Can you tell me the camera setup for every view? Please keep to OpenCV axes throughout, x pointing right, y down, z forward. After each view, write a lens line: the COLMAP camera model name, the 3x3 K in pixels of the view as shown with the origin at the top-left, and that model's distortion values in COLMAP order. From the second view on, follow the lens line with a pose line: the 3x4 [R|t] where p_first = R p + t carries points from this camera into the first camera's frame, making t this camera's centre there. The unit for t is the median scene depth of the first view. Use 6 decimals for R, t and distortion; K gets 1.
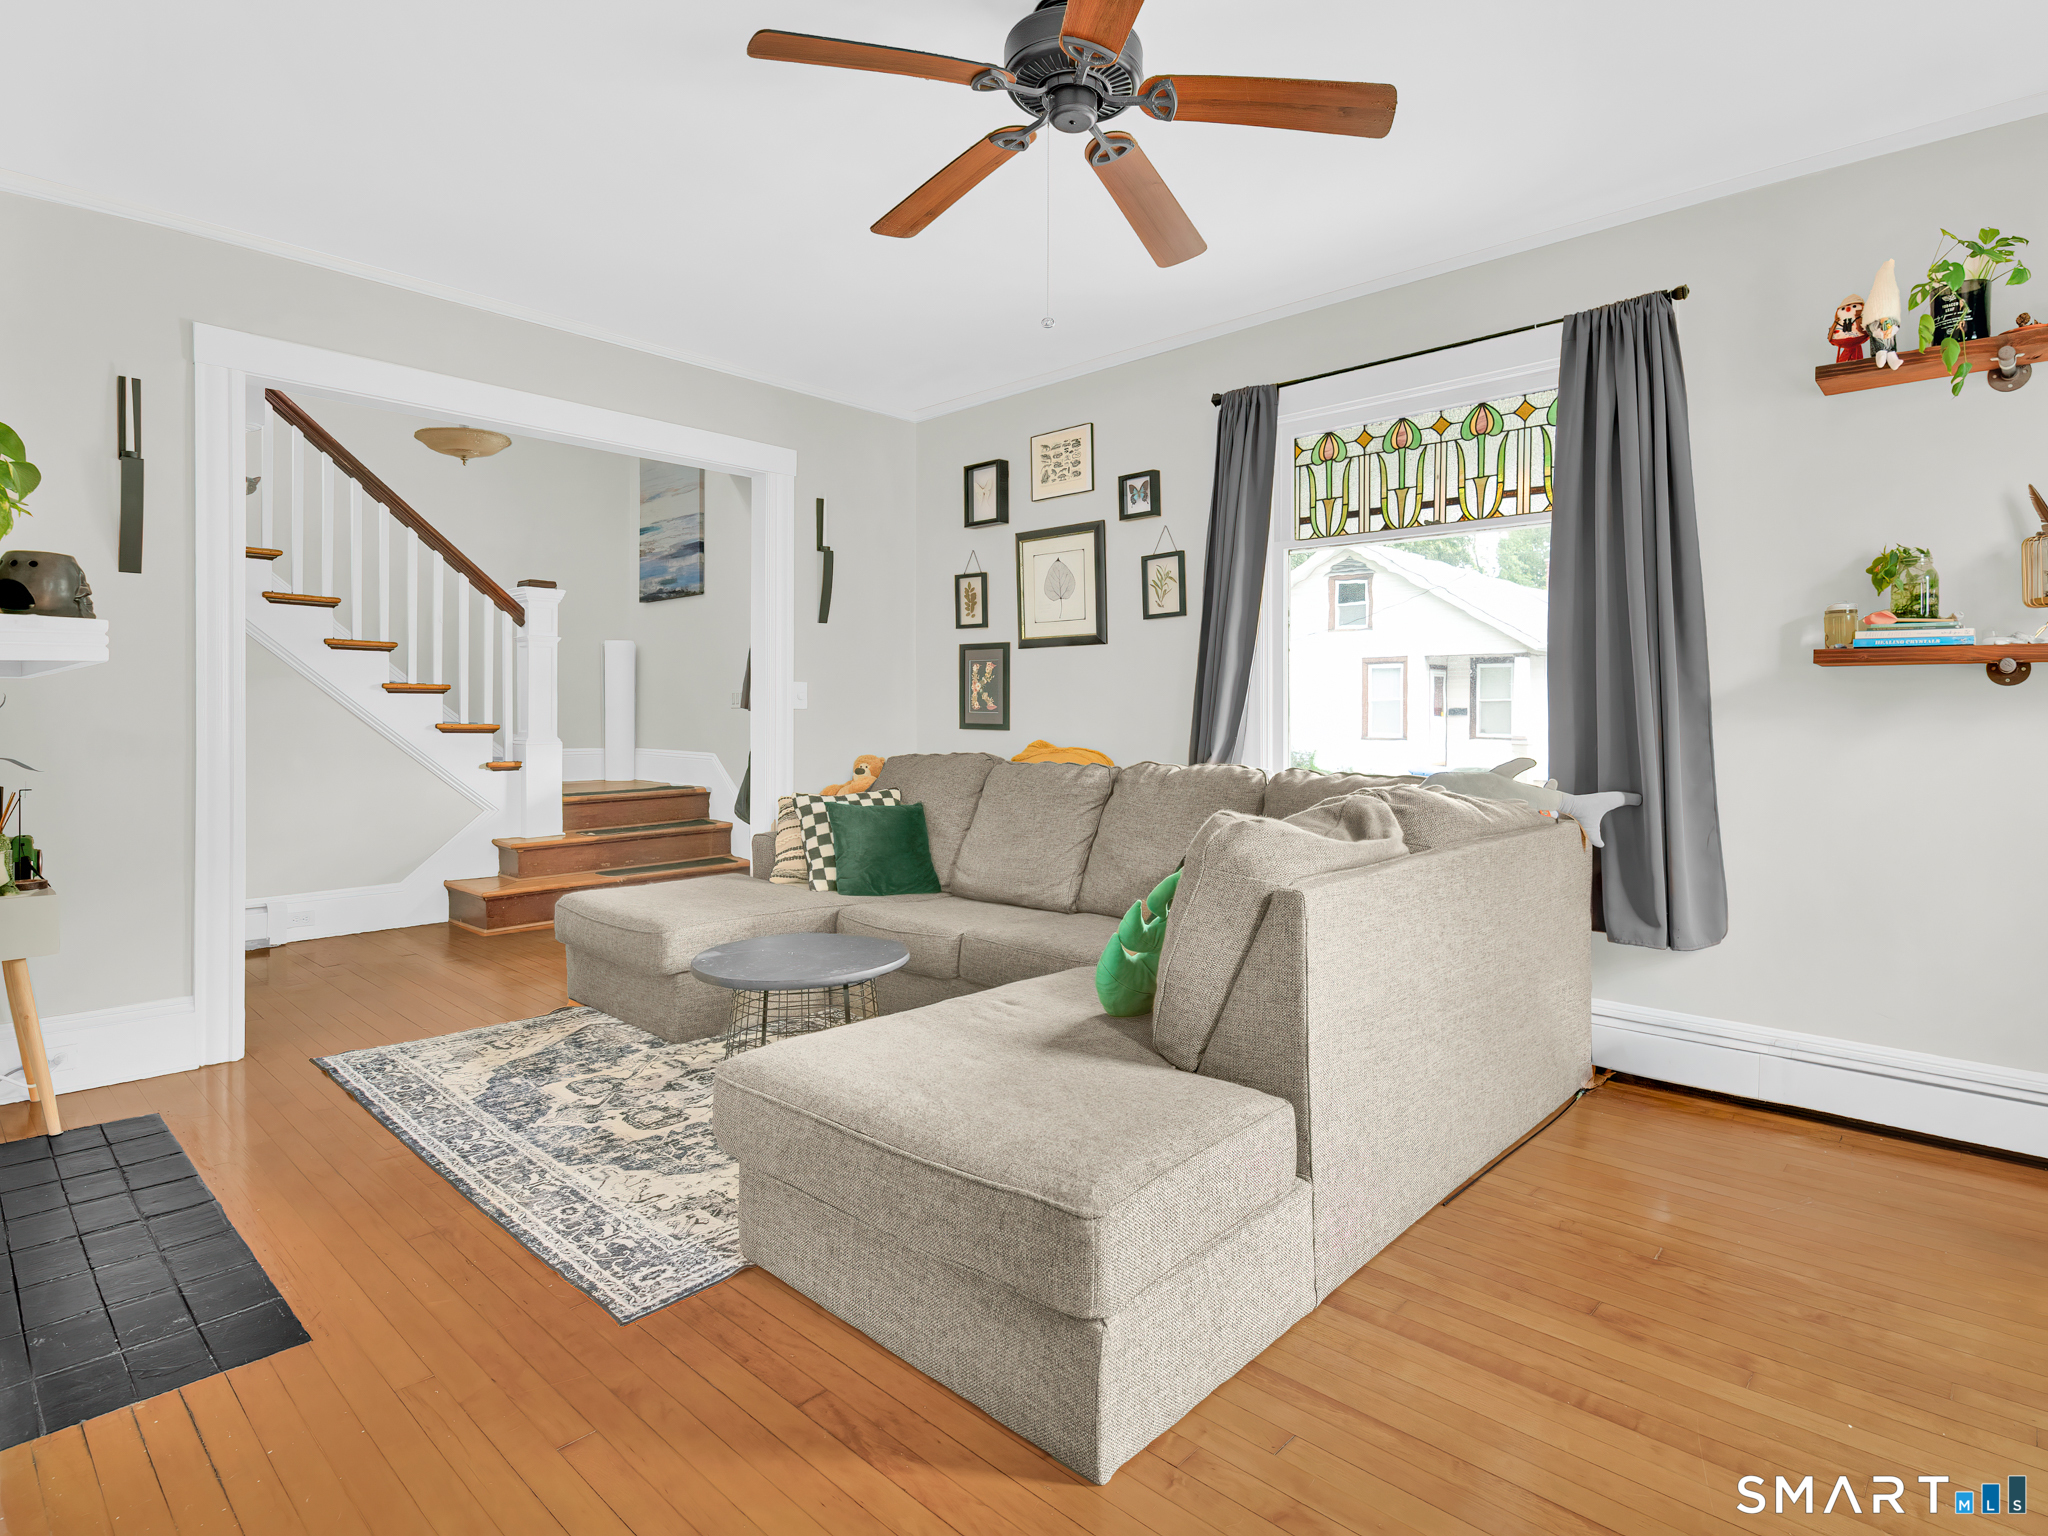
lens RADIAL K [[1025.3, 0, 1028.6], [0, 1025.3, 721.8], [0, 0, 1]] dist [0.001365, -0.014398]
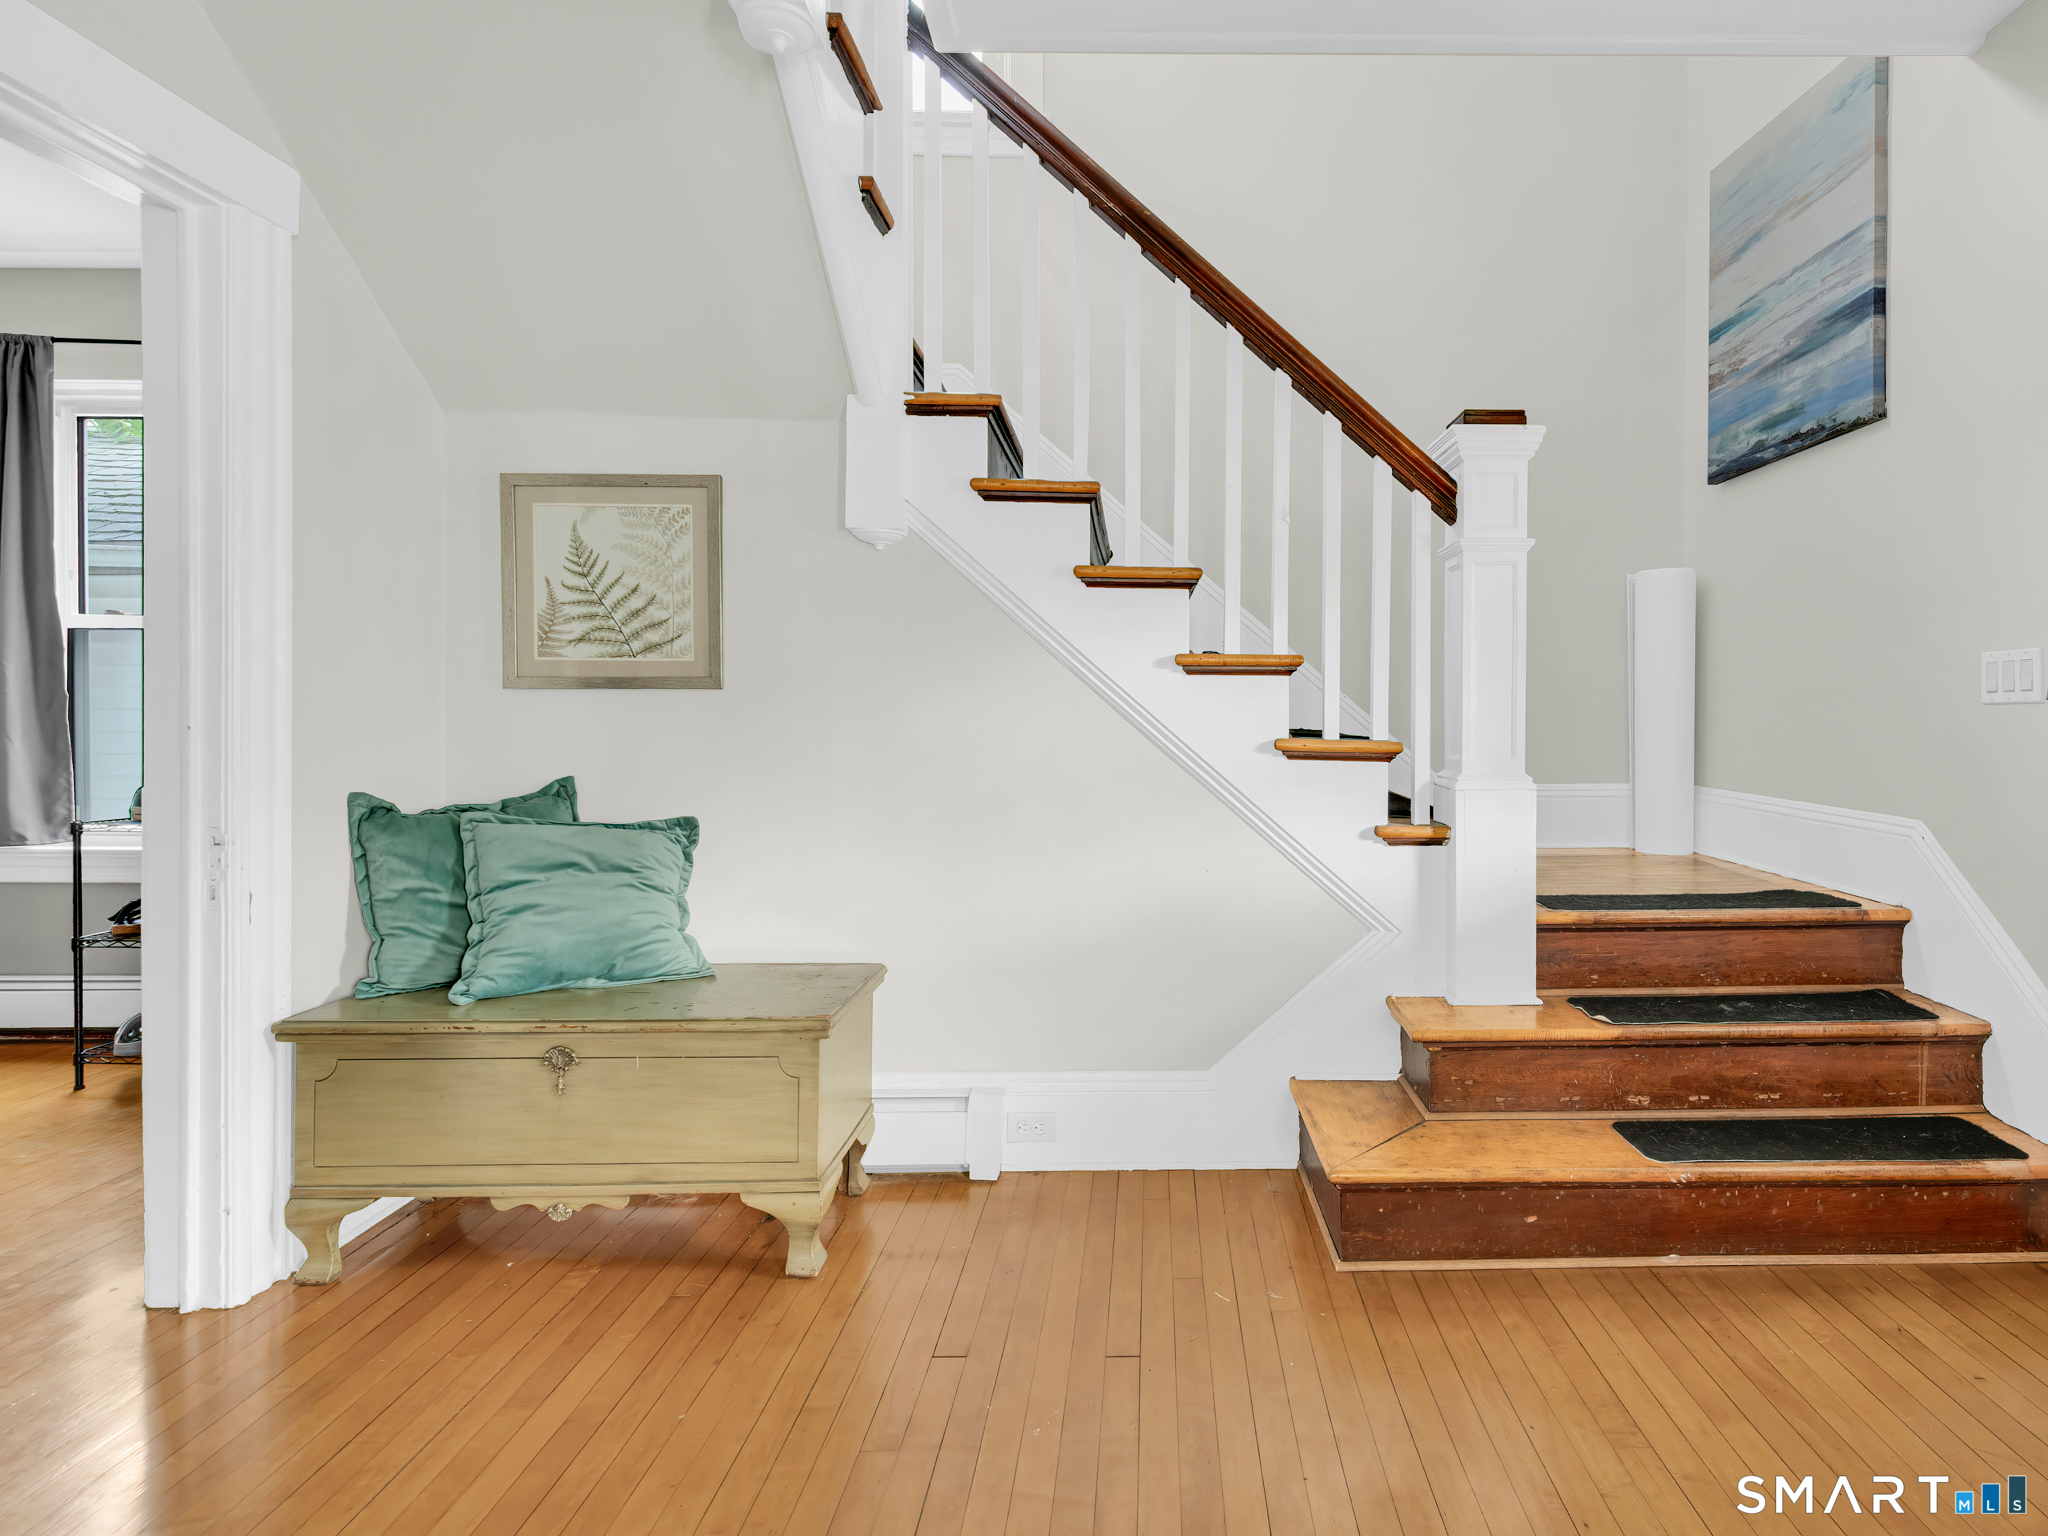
lens RADIAL K [[1482.6, 0, 1023.9], [0, 1482.6, 720.1], [0, 0, 1]] dist [0.002440, -0.000909]
pose [[0.711284, 0.000975, -0.702904, -0.172142], [-0.005850, 0.999973, -0.004533, -0.003145], [0.702880, 0.007336, 0.711270, 0.408172]]
